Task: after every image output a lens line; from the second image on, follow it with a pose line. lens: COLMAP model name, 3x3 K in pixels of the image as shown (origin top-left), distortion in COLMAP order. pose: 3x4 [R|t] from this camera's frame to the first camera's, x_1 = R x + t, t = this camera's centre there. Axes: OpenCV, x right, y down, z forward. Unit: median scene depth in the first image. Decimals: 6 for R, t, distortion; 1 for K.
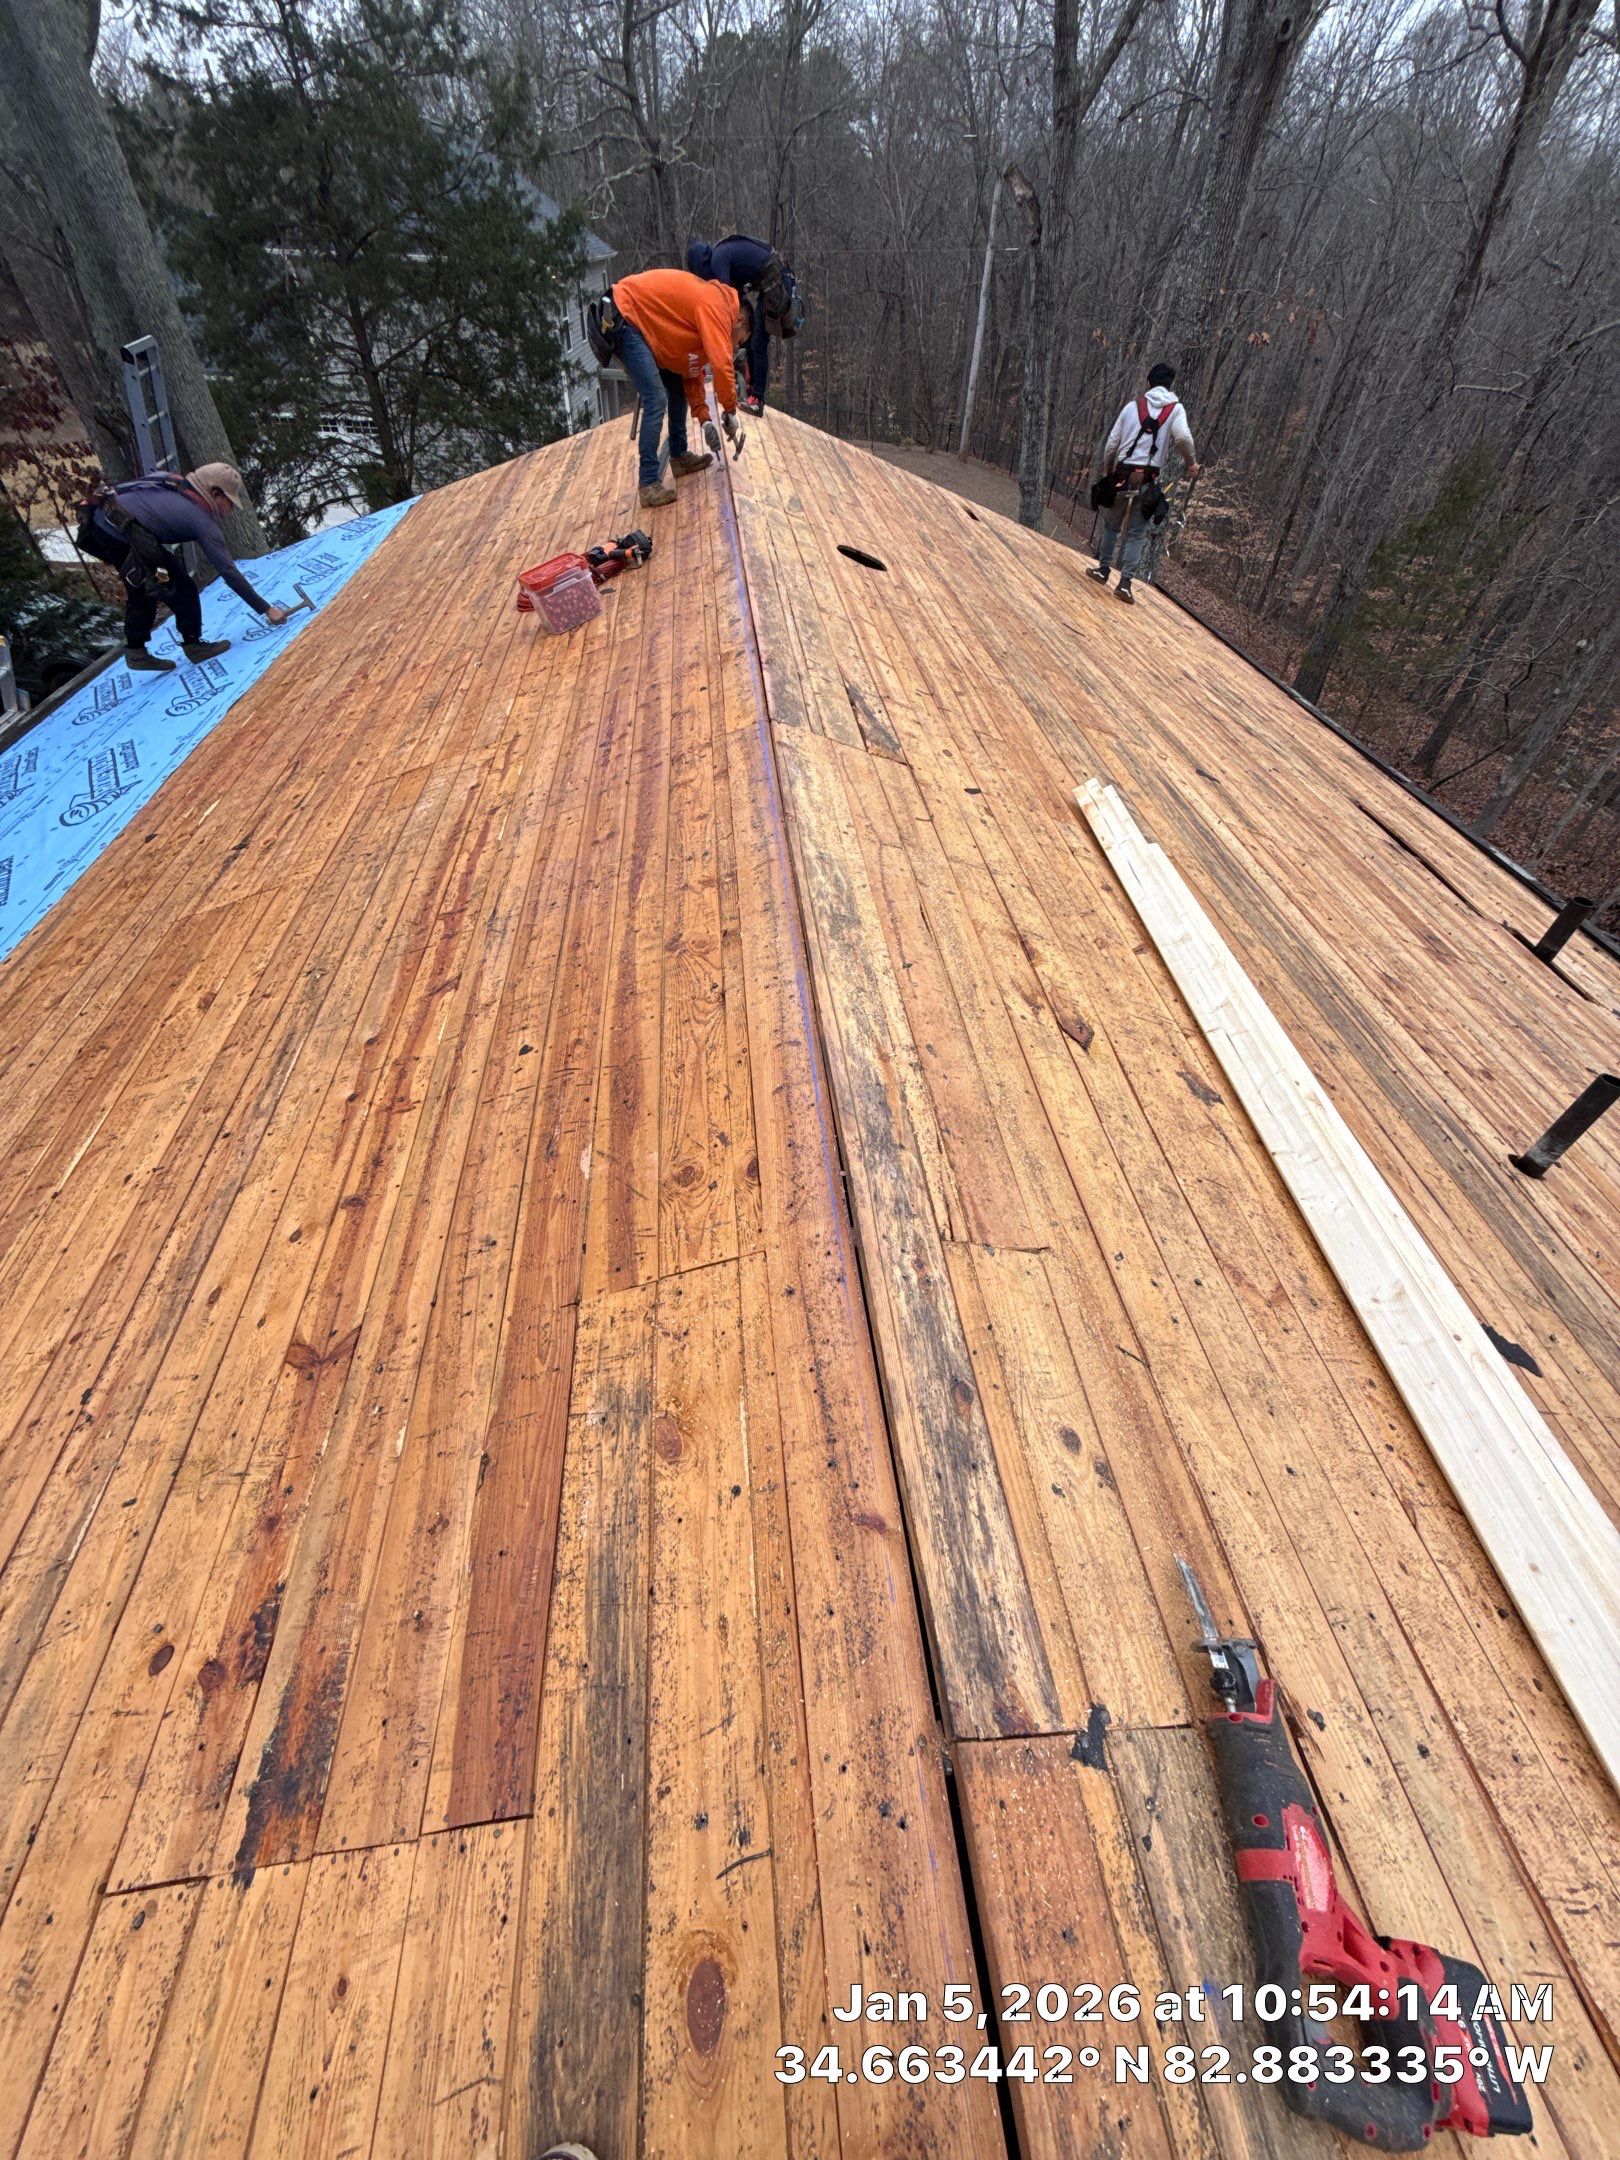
lens RADIAL K [[862.5, 0, 810.0], [0, 862.5, 1080.0], [0, 0, 1]] dist [0.003942, -0.000078]
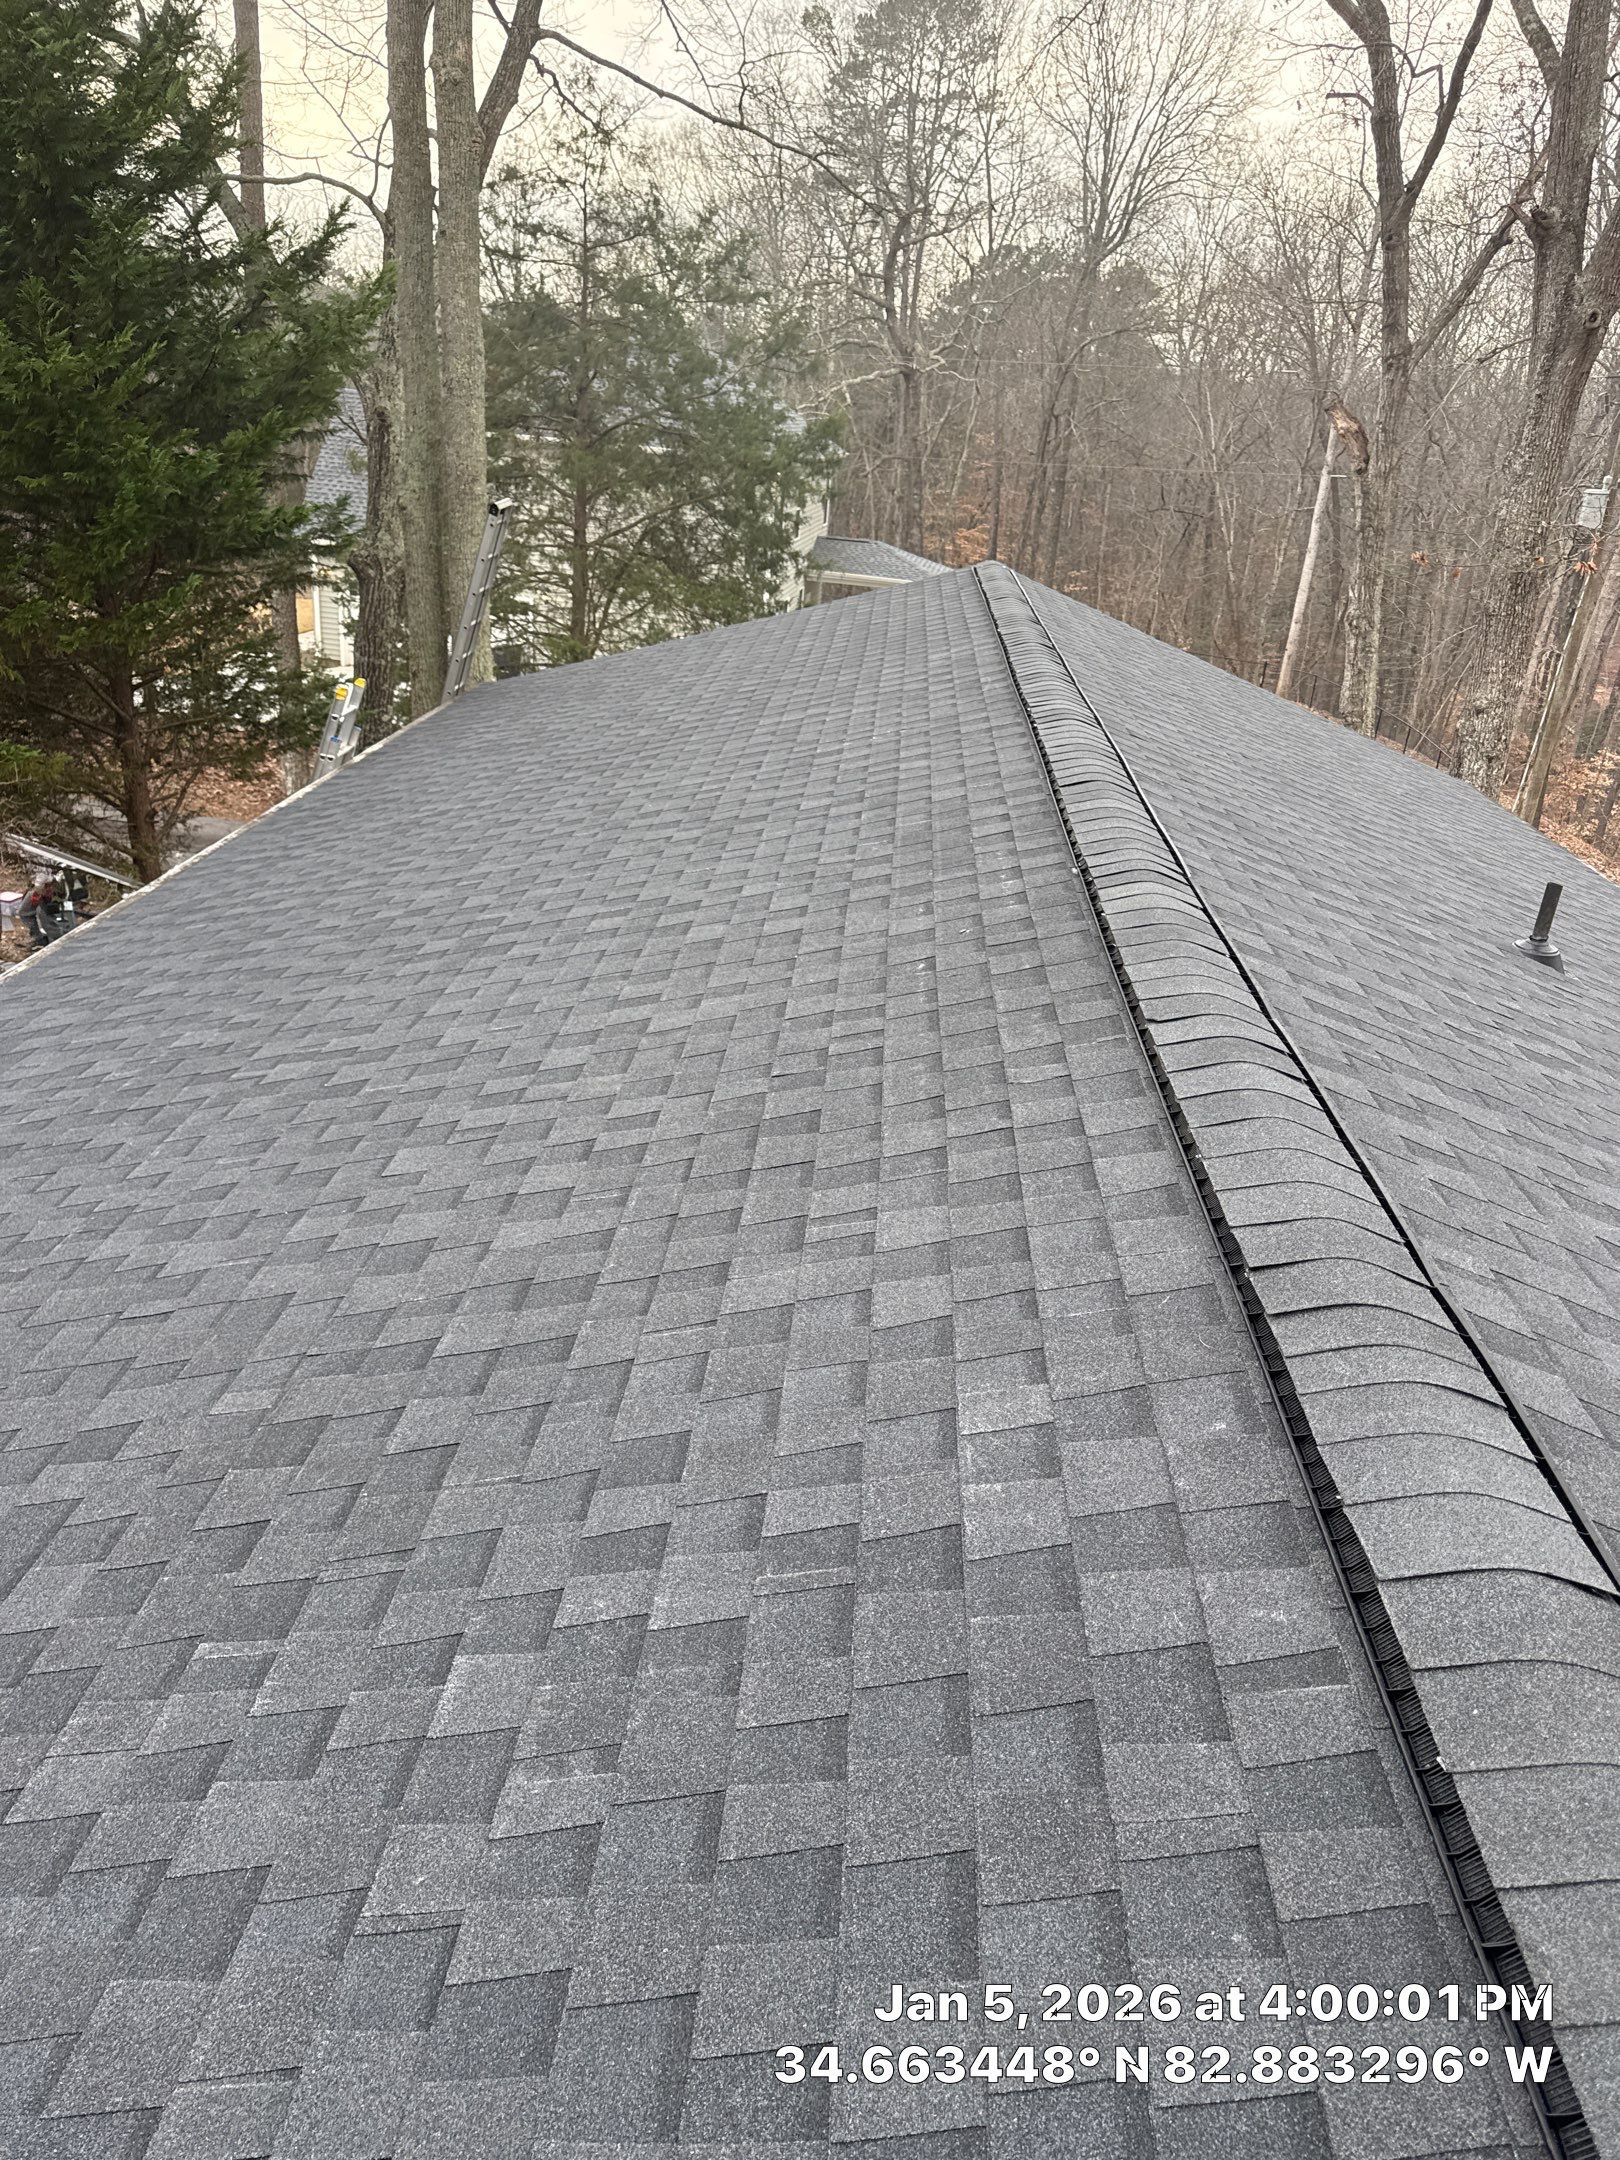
lens RADIAL K [[1529.9, 0, 824.5], [0, 1529.9, 1095.0], [0, 0, 1]] dist [0.035834, -0.037882]
pose [[0.986616, 0.104090, -0.125512, -0.005889], [-0.142462, 0.924728, -0.352963, 0.204899], [0.079325, 0.366120, 0.927181, -0.216934]]
